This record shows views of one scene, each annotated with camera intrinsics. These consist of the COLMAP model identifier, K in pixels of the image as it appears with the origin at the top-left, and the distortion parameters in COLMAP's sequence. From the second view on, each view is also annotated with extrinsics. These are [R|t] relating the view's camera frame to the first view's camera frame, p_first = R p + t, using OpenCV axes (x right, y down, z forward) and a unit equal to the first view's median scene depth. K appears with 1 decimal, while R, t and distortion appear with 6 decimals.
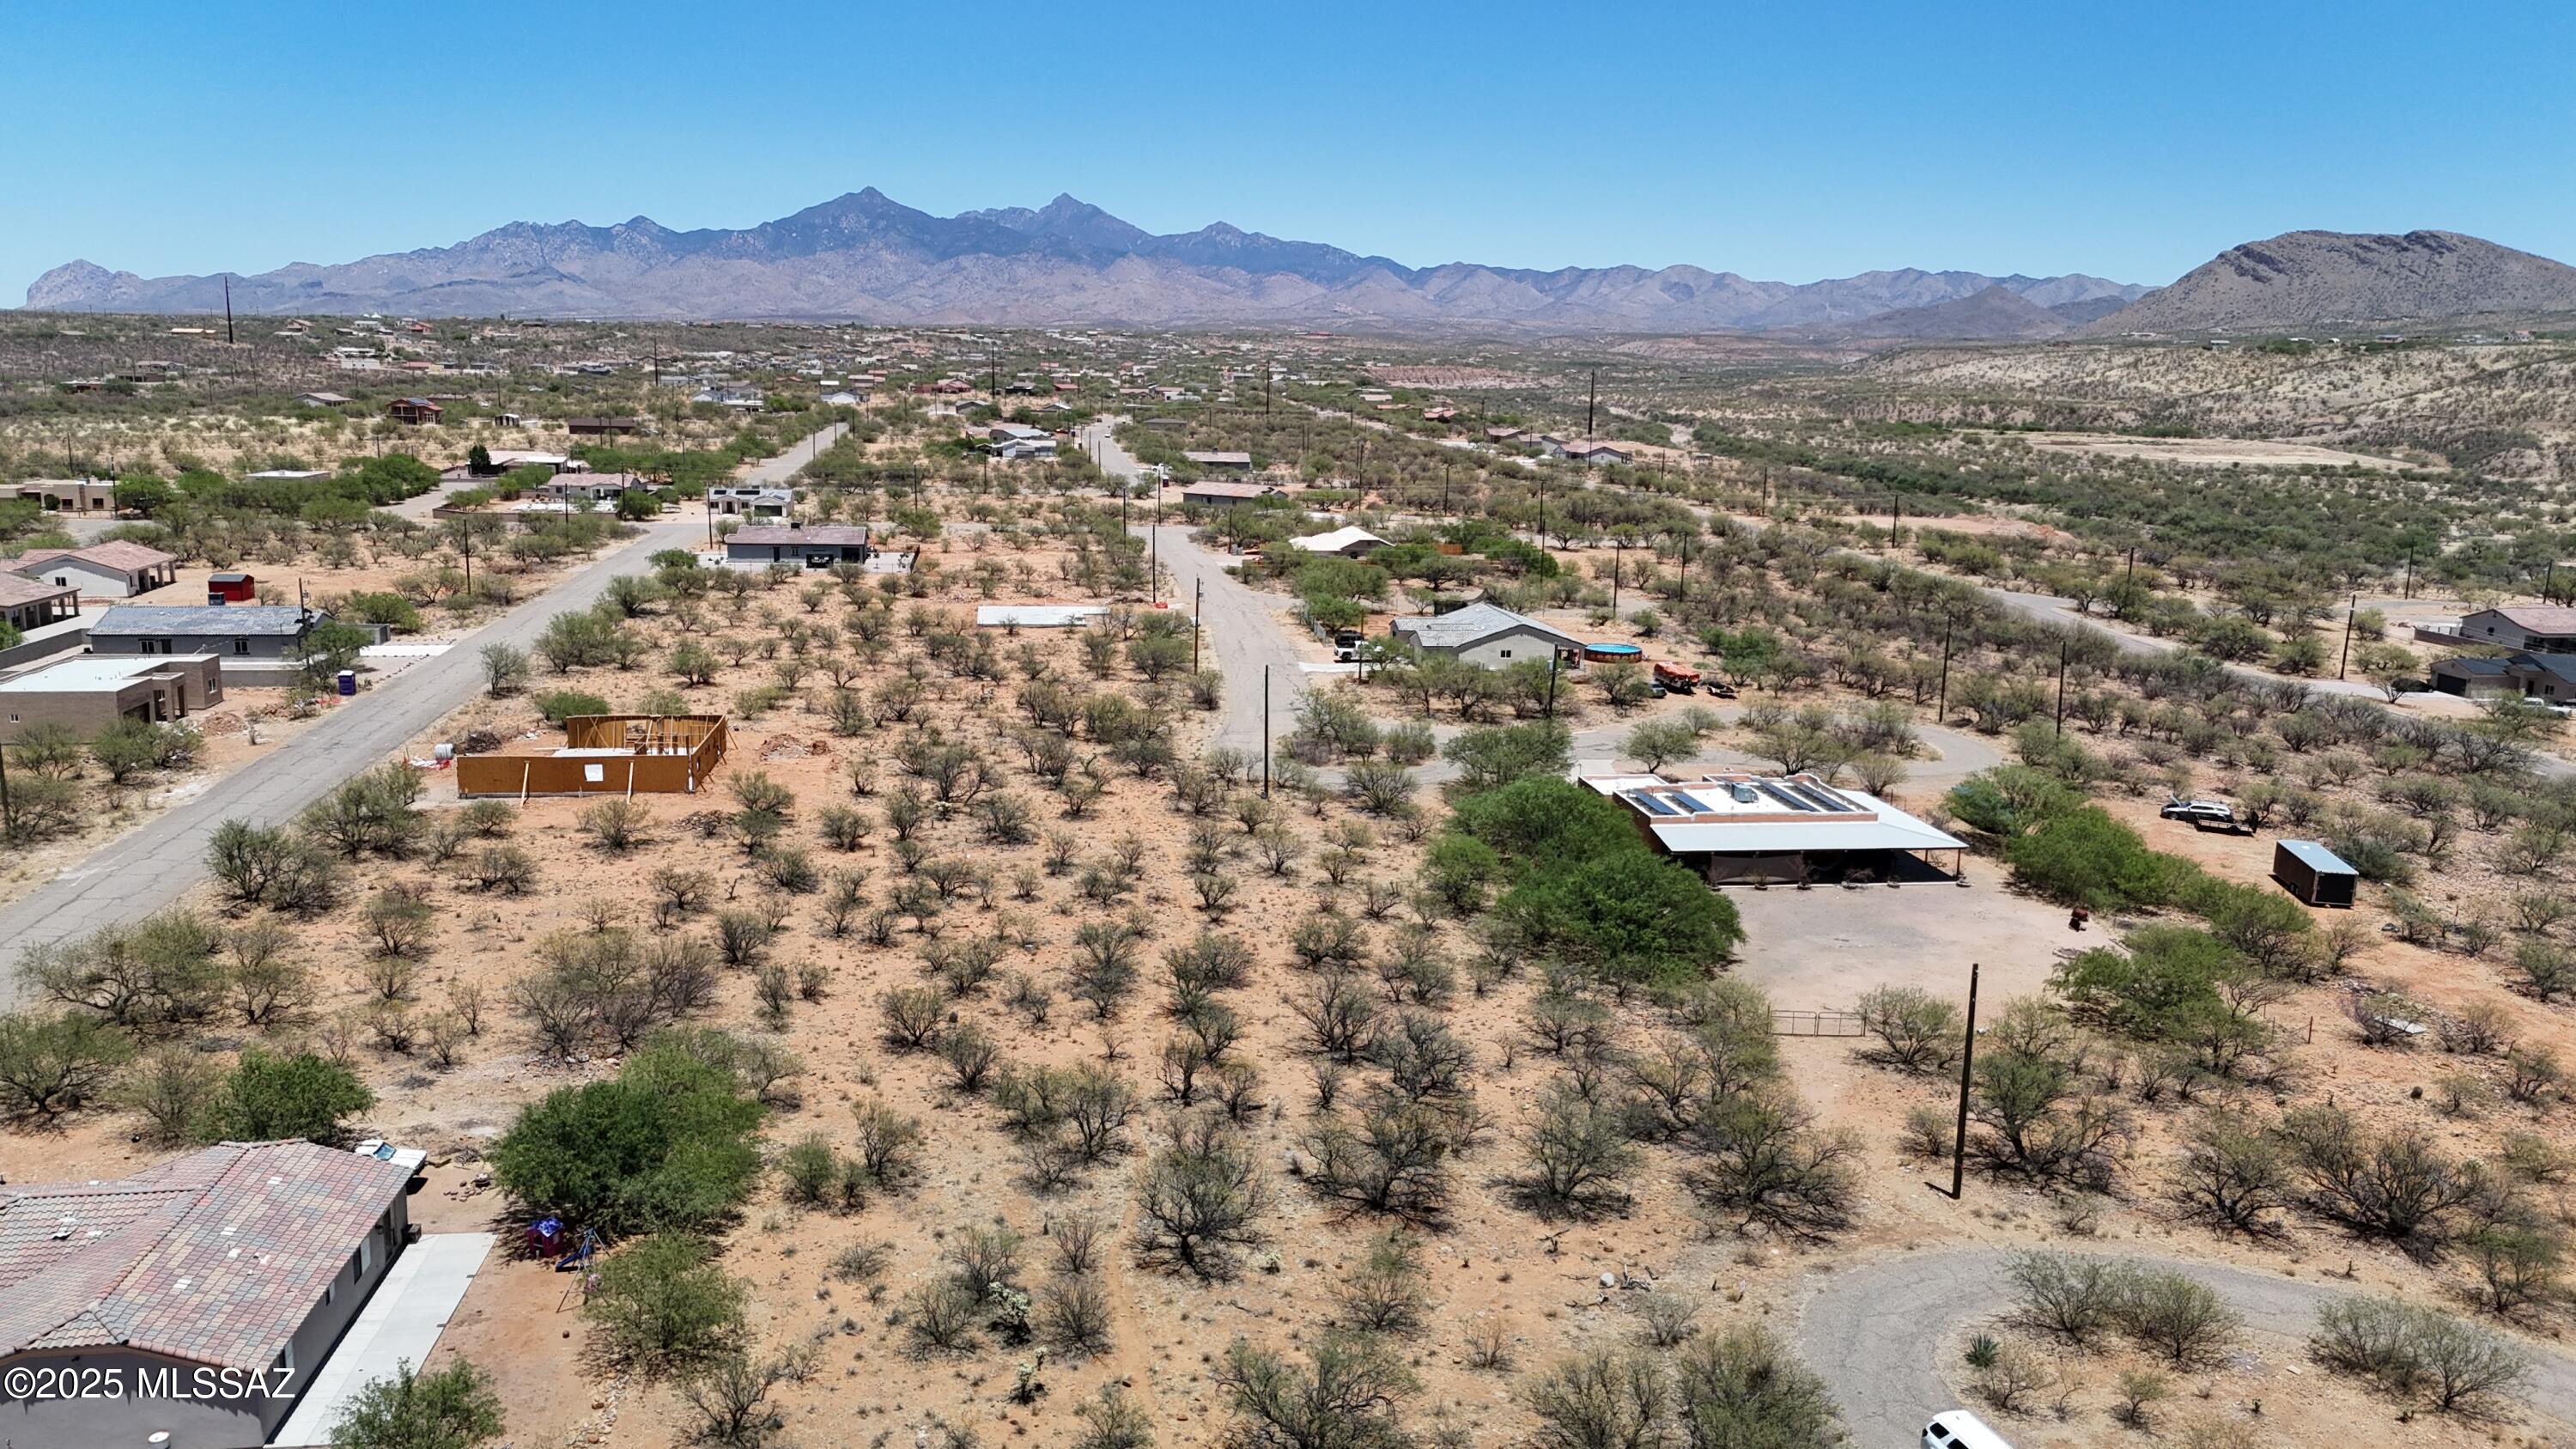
lens RADIAL K [[1895.9, 0, 1288.0], [0, 1895.9, 724.5], [0, 0, 1]] dist [0.069576, -0.072011]
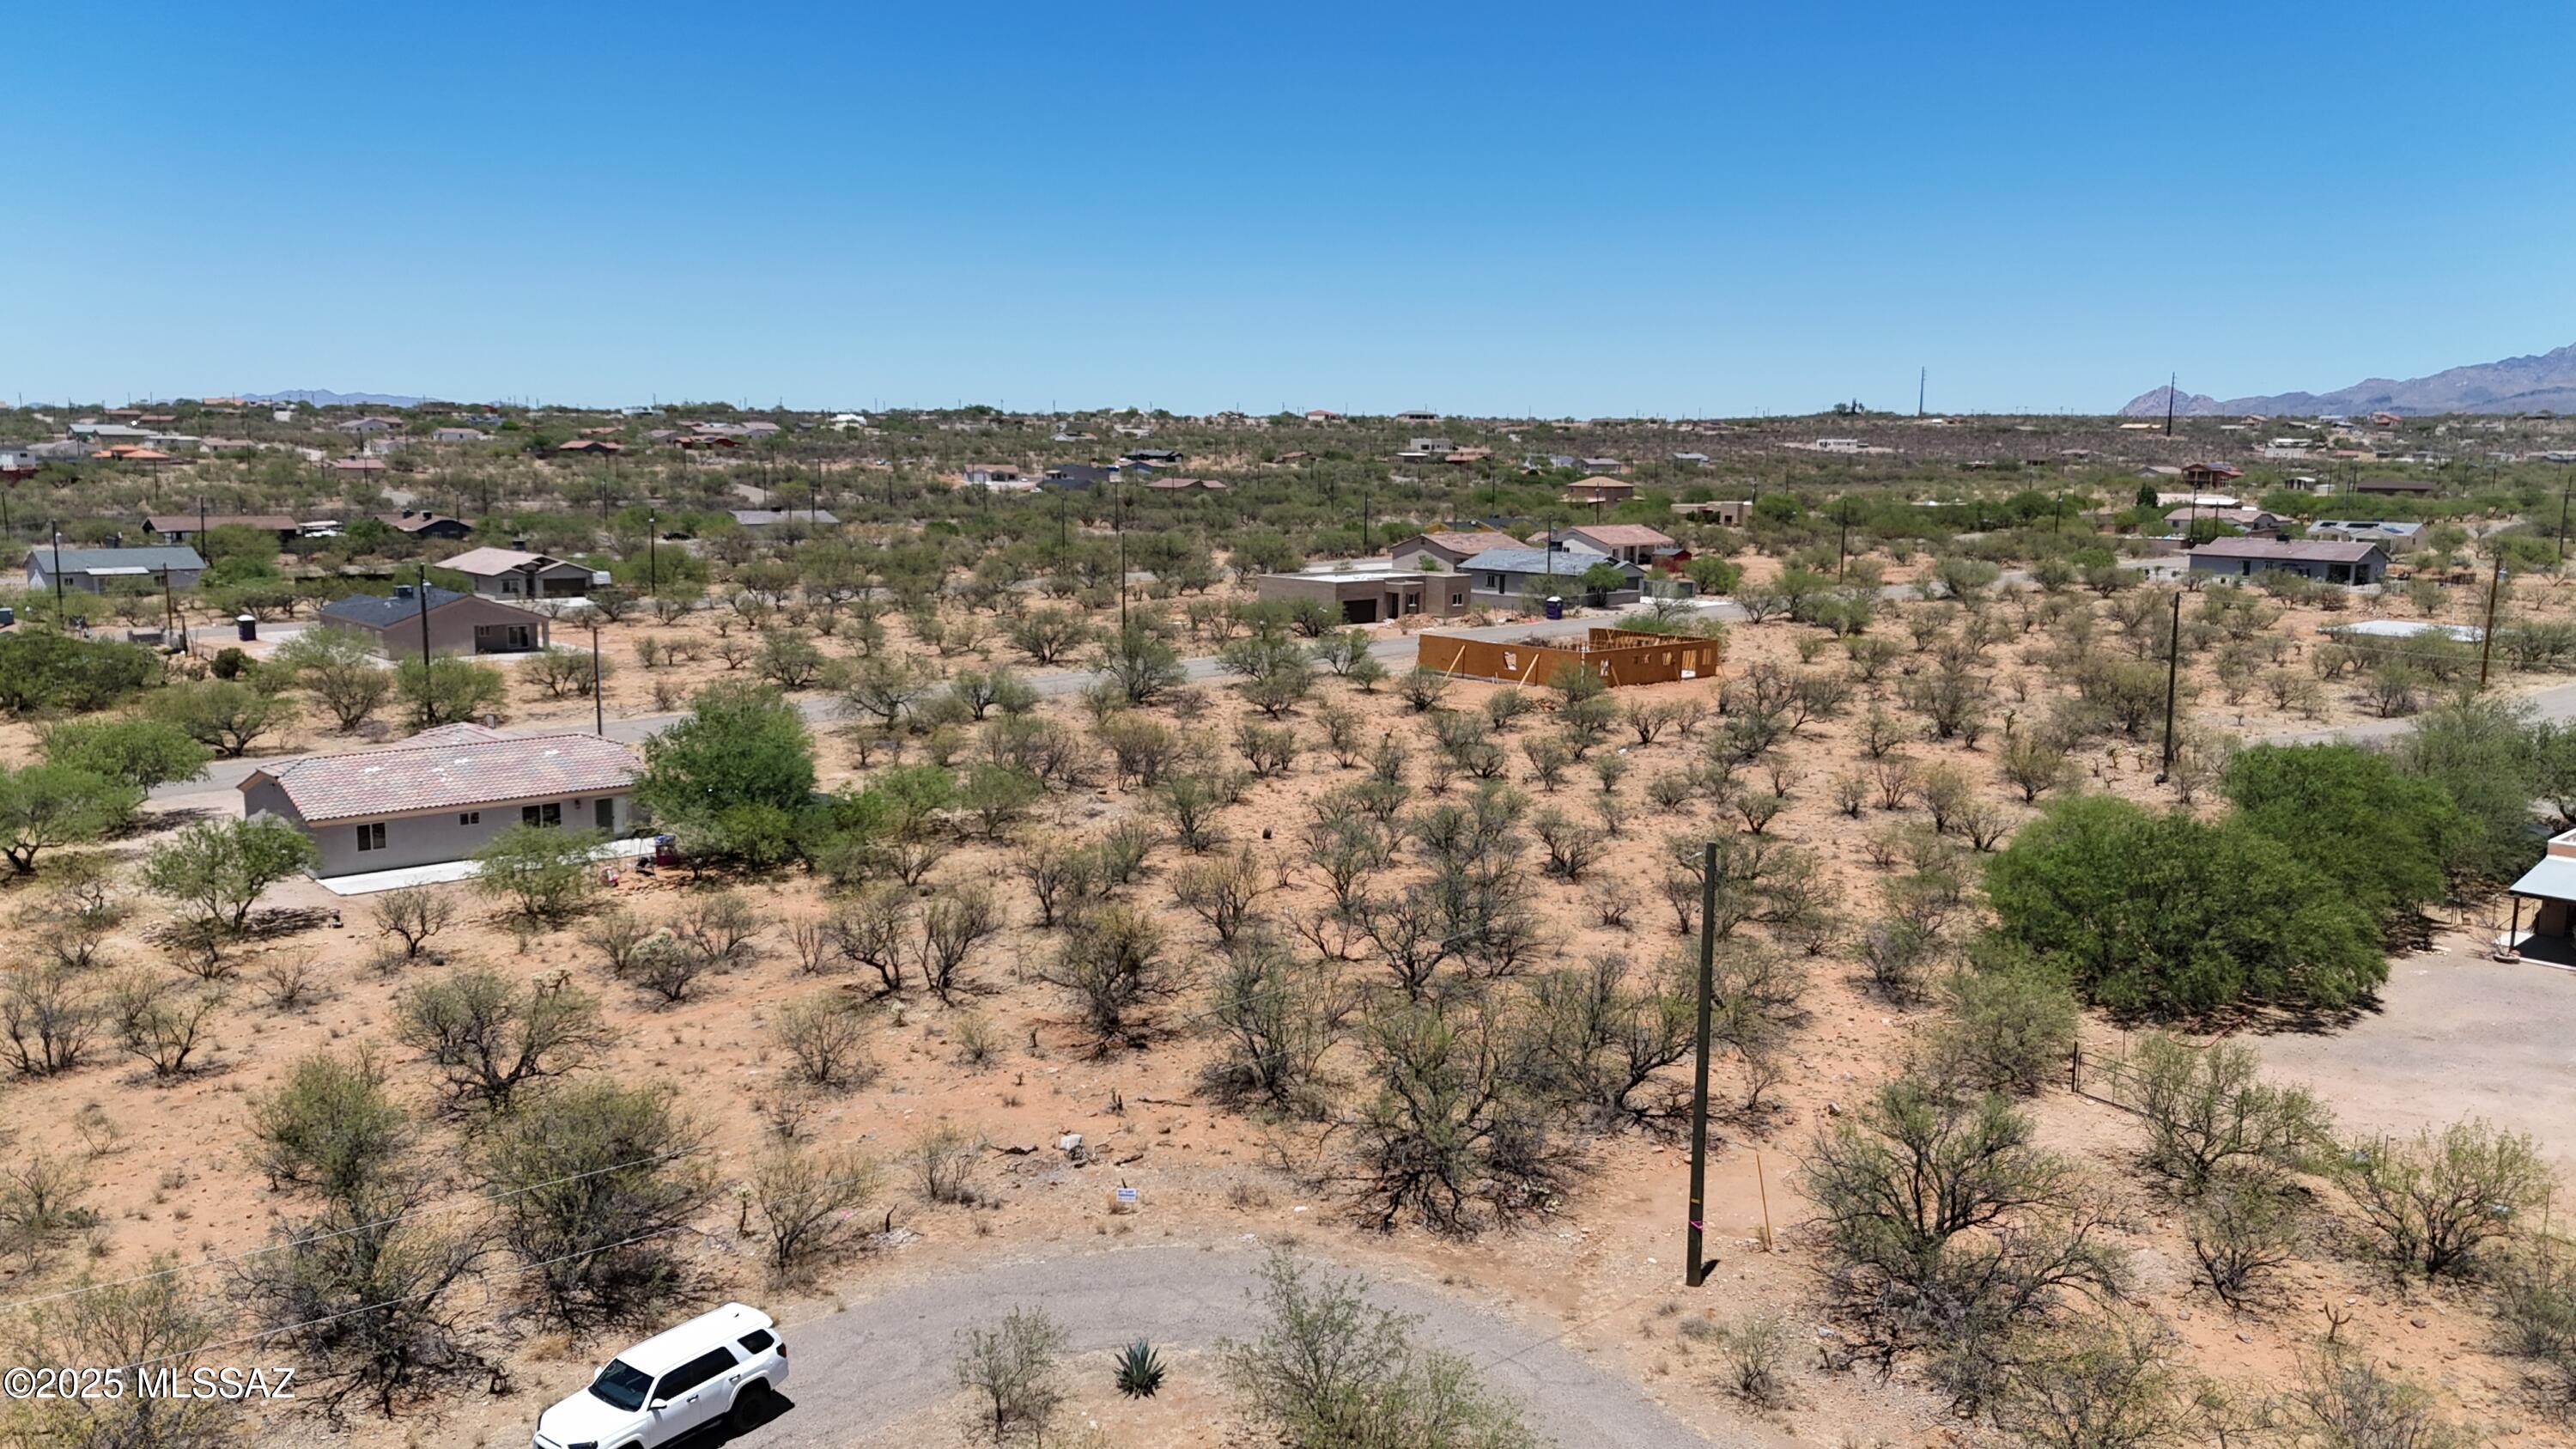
lens RADIAL K [[1895.9, 0, 1288.0], [0, 1895.9, 724.5], [0, 0, 1]] dist [0.069576, -0.072011]
pose [[0.560852, 0.108283, -0.820805, 0.480674], [-0.157416, 0.987272, 0.022682, 0.064873], [0.812813, 0.116487, 0.570759, 0.390095]]
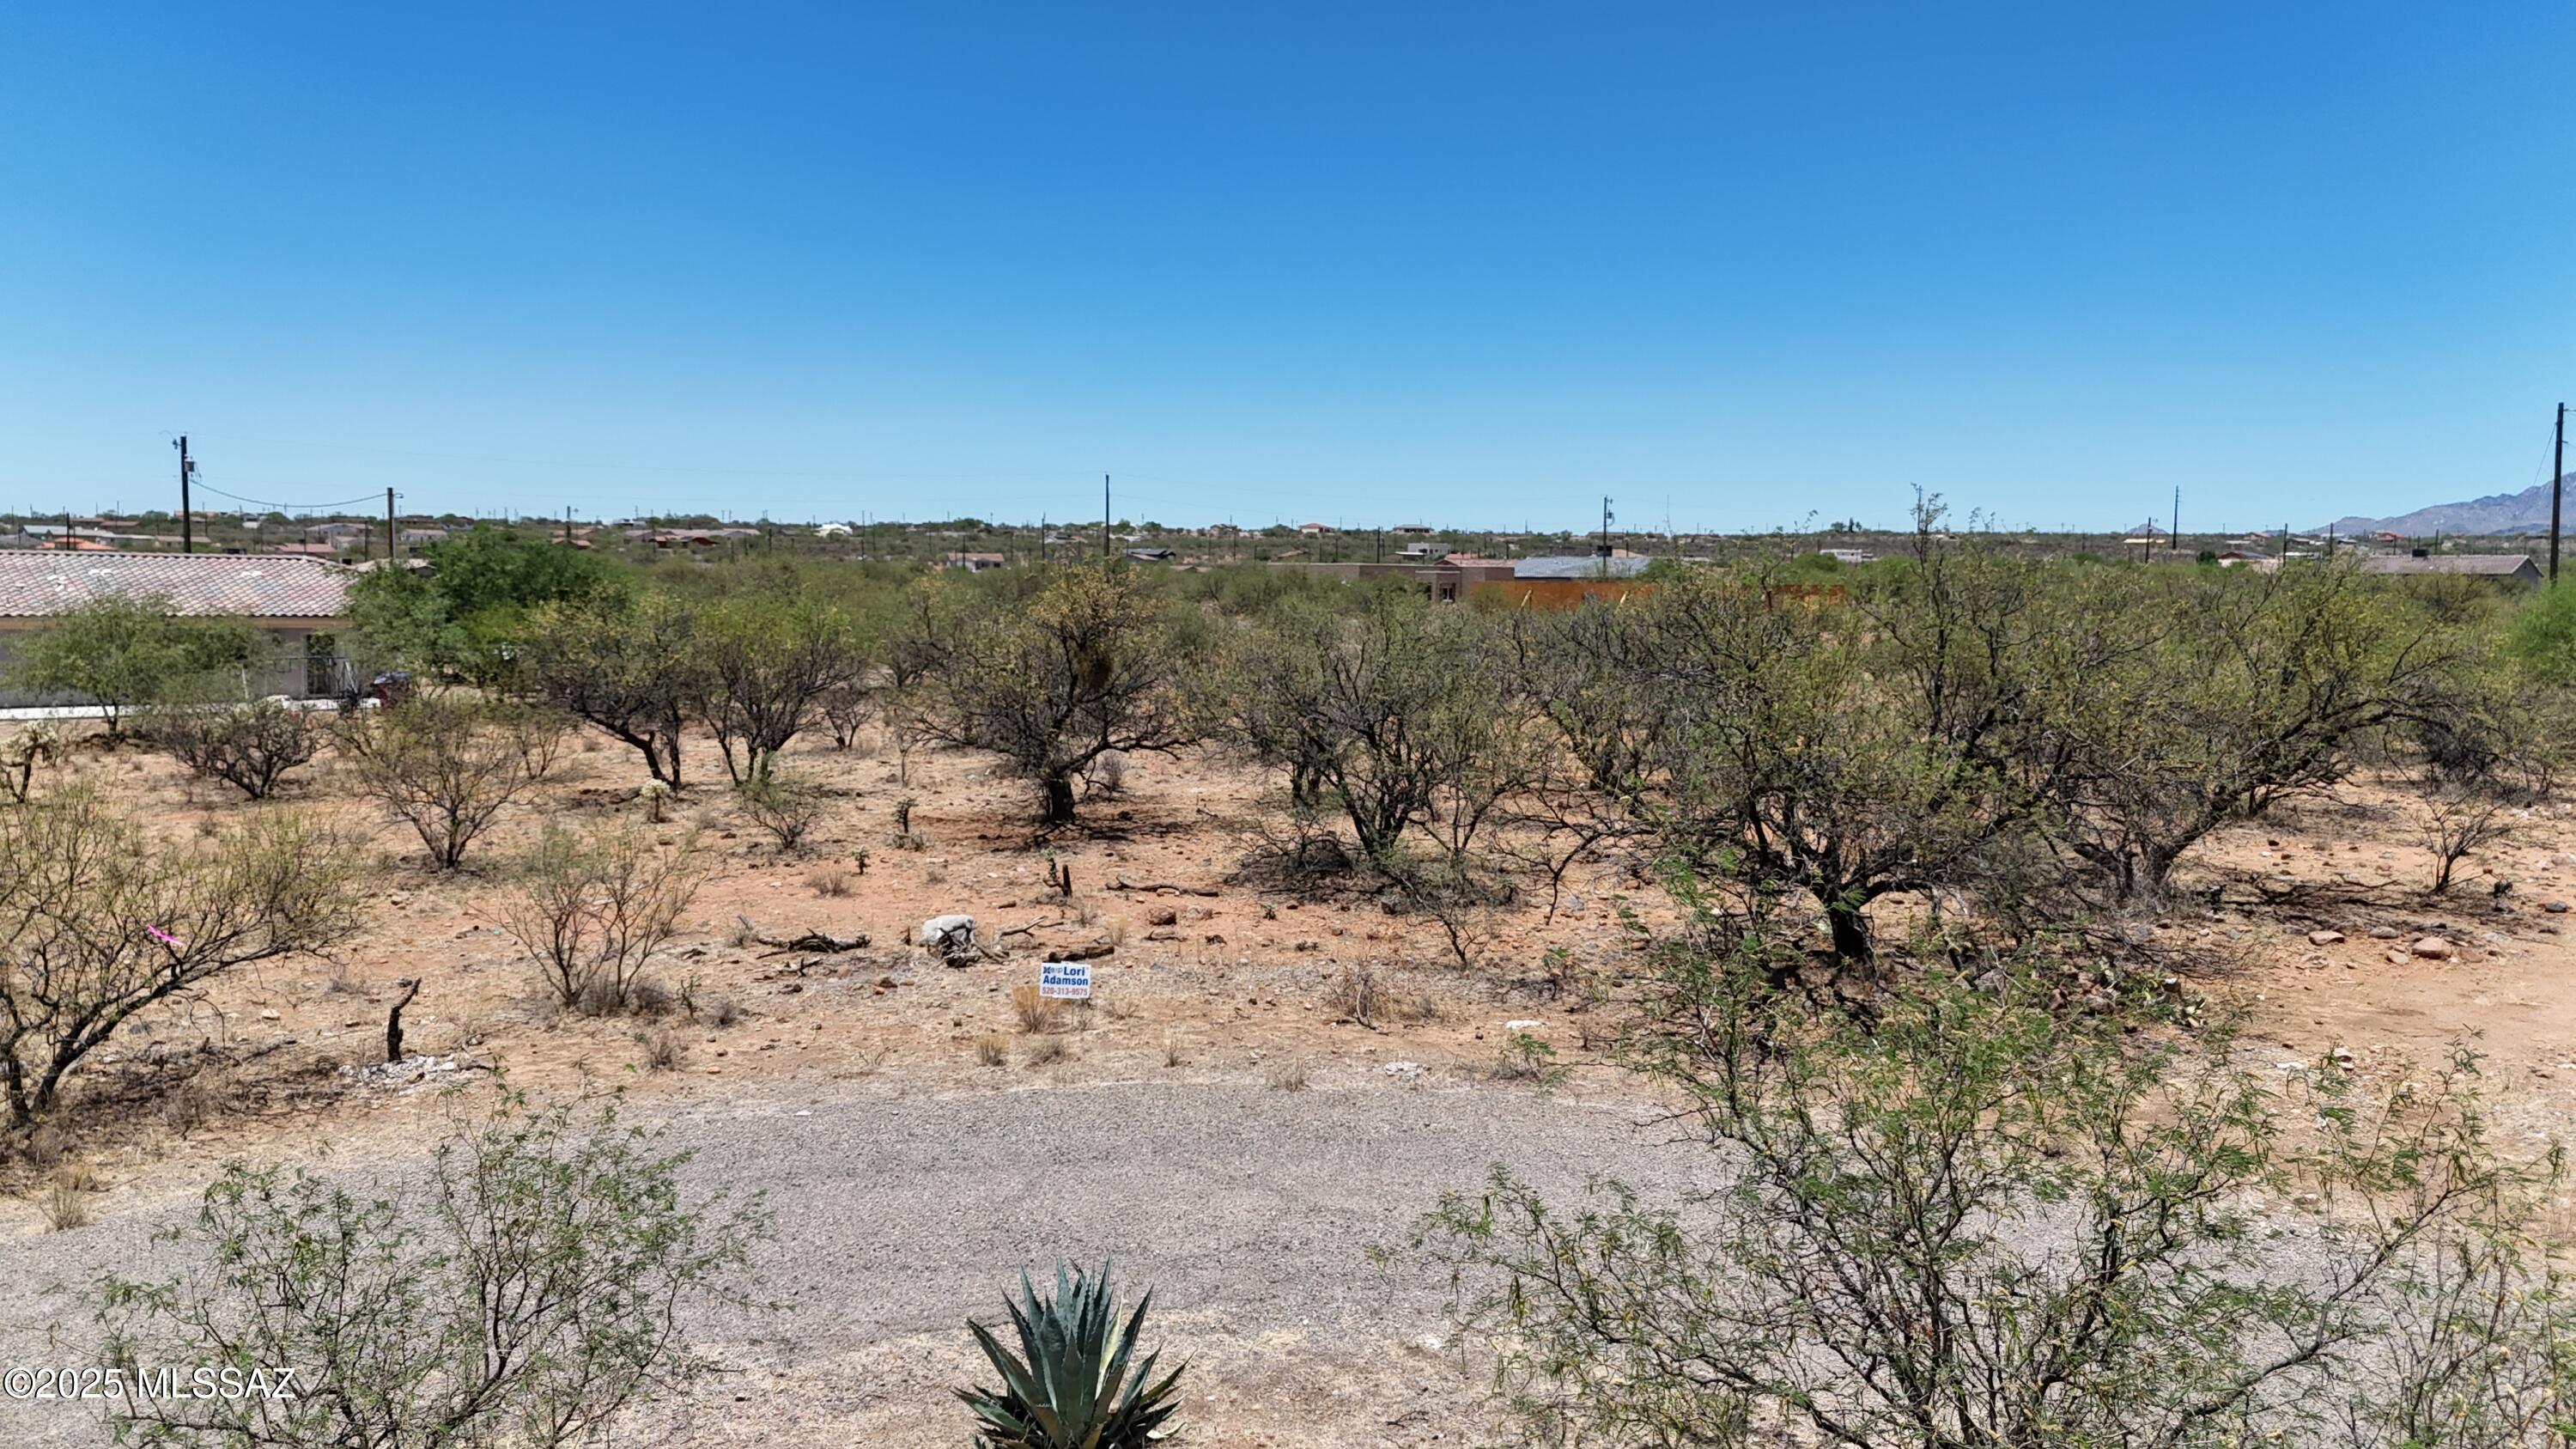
lens RADIAL K [[1893.4, 0, 1288.0], [0, 1893.4, 724.5], [0, 0, 1]] dist [0.089791, -0.116499]
pose [[0.565028, 0.048589, -0.823640, 0.276890], [-0.155973, 0.986555, -0.048800, 0.161544], [0.810195, 0.156039, 0.565010, 0.528565]]
